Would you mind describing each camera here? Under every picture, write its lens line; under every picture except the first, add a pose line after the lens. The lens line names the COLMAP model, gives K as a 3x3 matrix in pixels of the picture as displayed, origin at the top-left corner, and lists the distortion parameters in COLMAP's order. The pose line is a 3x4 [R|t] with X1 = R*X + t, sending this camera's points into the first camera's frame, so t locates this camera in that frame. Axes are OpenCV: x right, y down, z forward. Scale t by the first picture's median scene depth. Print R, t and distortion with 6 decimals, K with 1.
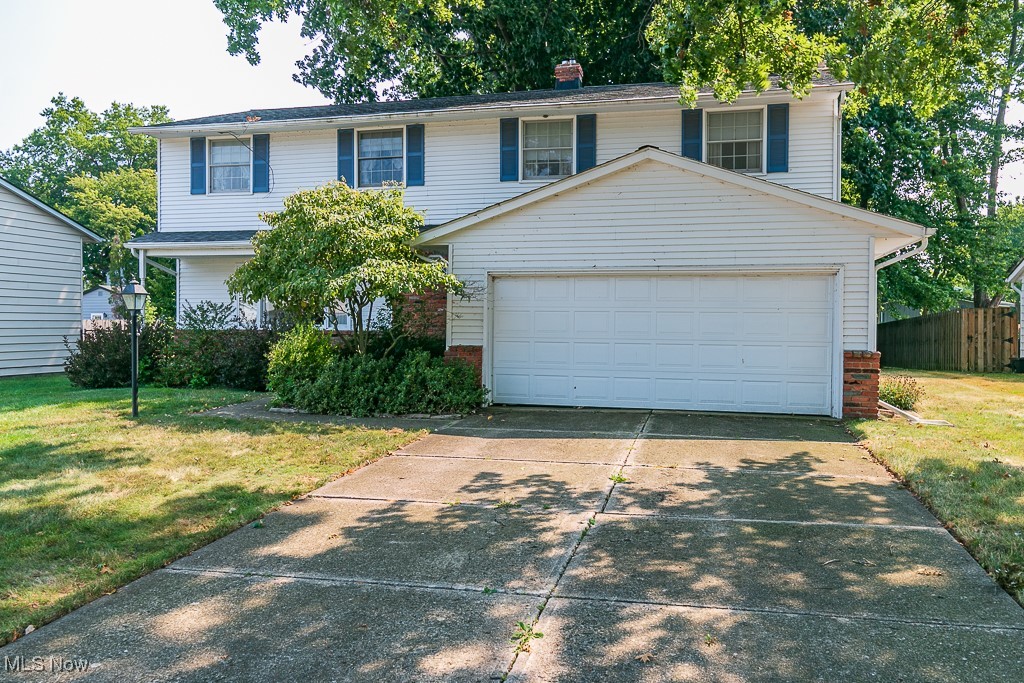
lens RADIAL K [[811.5, 0, 512.0], [0, 811.5, 341.5], [0, 0, 1]] dist [0.001515, 0.001605]
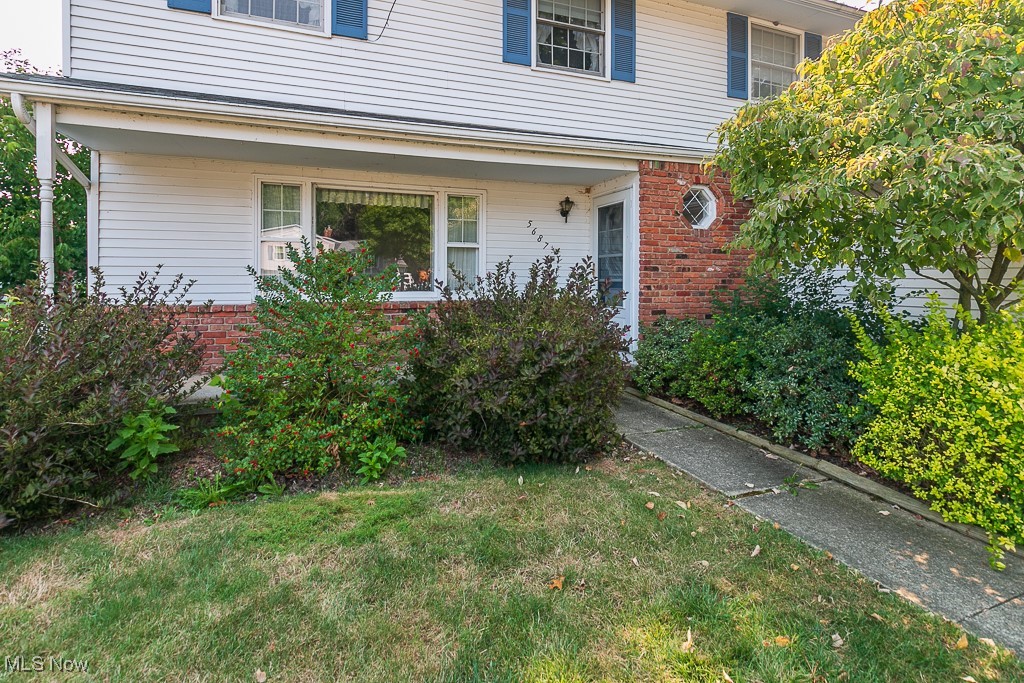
lens RADIAL K [[519.0, 0, 511.9], [0, 519.0, 279.6], [0, 0, 1]] dist [0.001320, -0.000118]
pose [[0.818156, -0.003786, 0.574984, -0.559580], [0.011171, 0.999894, -0.009312, -0.034641], [-0.574888, 0.014041, 0.818112, 0.905458]]
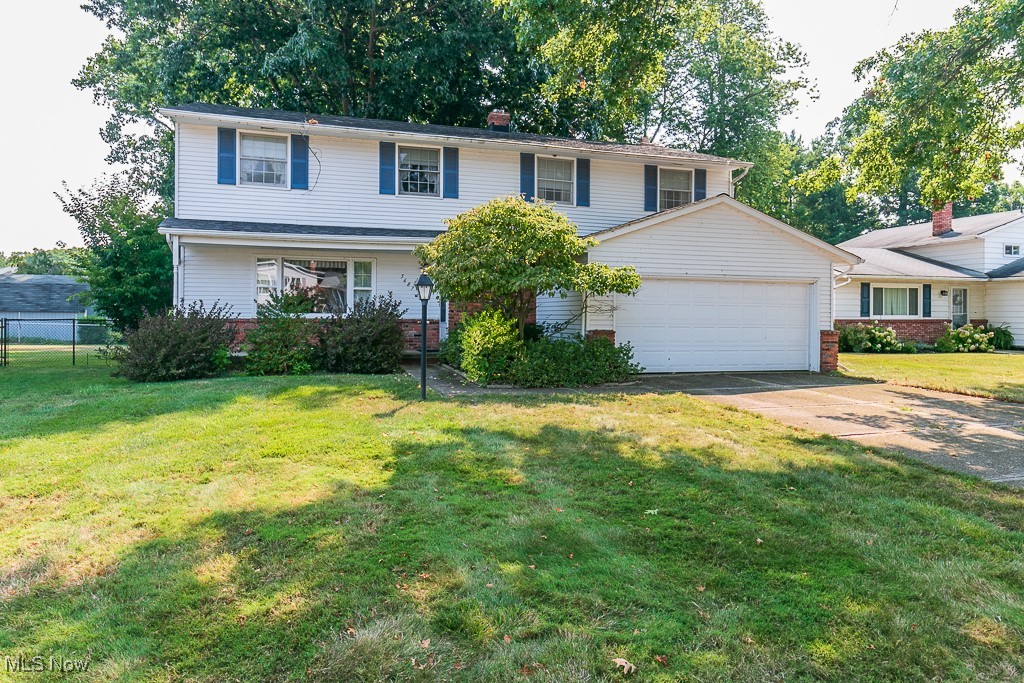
lens RADIAL K [[651.5, 0, 510.9], [0, 651.5, 314.9], [0, 0, 1]] dist [-0.001746, -0.001685]
pose [[0.851642, 0.000564, 0.524123, -0.701835], [0.008493, 0.999853, -0.014876, -0.004706], [-0.524055, 0.017120, 0.851513, 0.173190]]
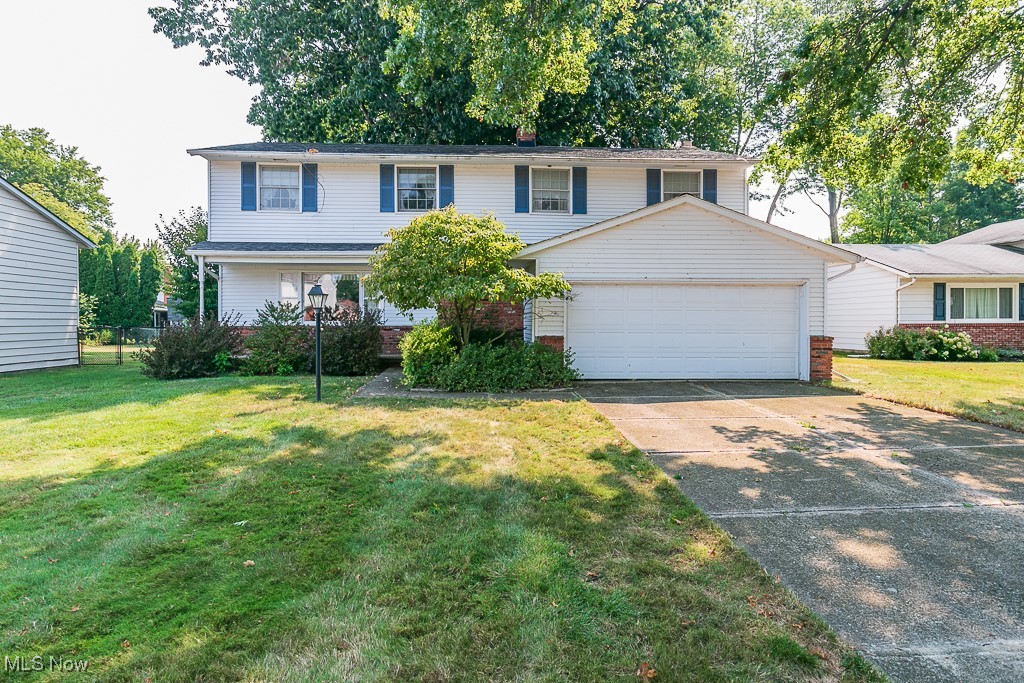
lens RADIAL K [[600.5, 0, 512.8], [0, 600.5, 324.9], [0, 0, 1]] dist [0.002648, -0.000827]
pose [[0.953683, -0.007458, 0.300720, -0.392041], [0.011526, 0.999864, -0.011758, -0.001889], [-0.300591, 0.014680, 0.953640, 0.082201]]
